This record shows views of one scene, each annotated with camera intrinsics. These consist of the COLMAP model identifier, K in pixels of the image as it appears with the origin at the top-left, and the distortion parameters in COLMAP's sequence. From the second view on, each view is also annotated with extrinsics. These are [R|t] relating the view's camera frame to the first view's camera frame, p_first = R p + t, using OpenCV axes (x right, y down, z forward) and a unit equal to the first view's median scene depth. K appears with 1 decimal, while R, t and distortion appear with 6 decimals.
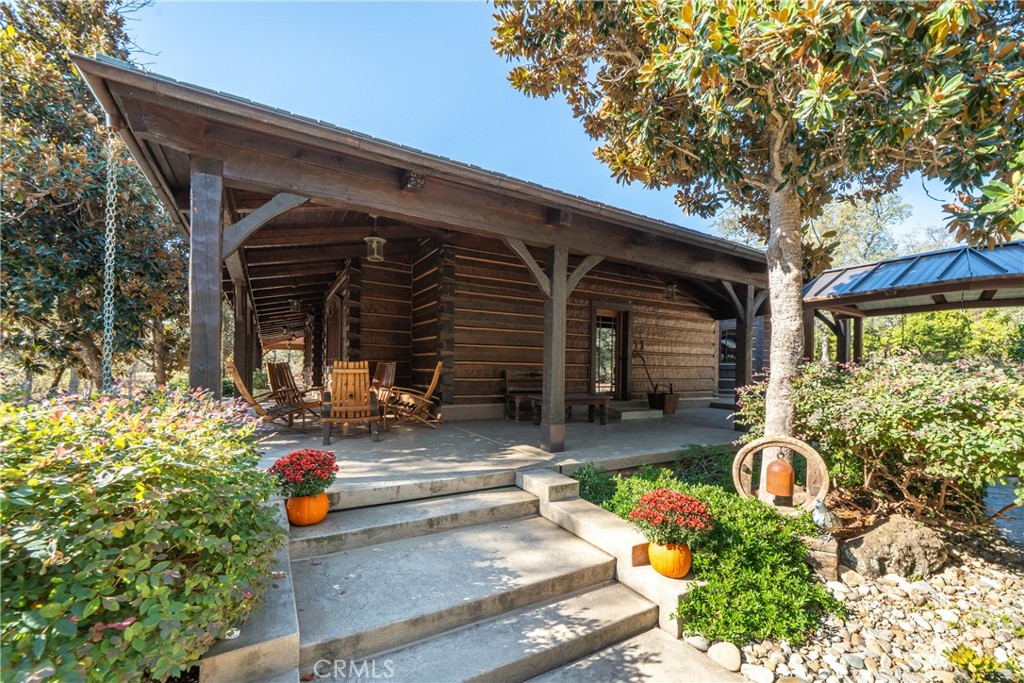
lens RADIAL K [[371.9, 0, 498.3], [0, 371.9, 371.1], [0, 0, 1]] dist [-0.003143, -0.000143]
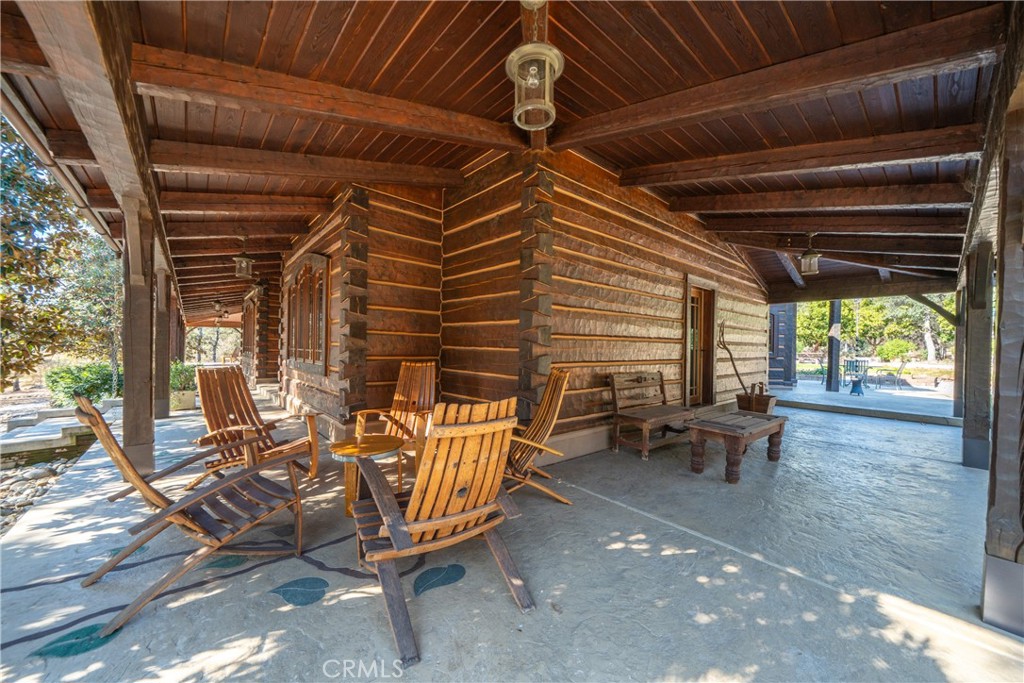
lens RADIAL K [[371.9, 0, 512.3], [0, 371.9, 349.5], [0, 0, 1]] dist [-0.003143, -0.000143]
pose [[0.987594, 0.001127, 0.157022, -0.232122], [-0.000532, 0.999993, -0.003828, -0.040325], [-0.157025, 0.003697, 0.987588, 0.363380]]
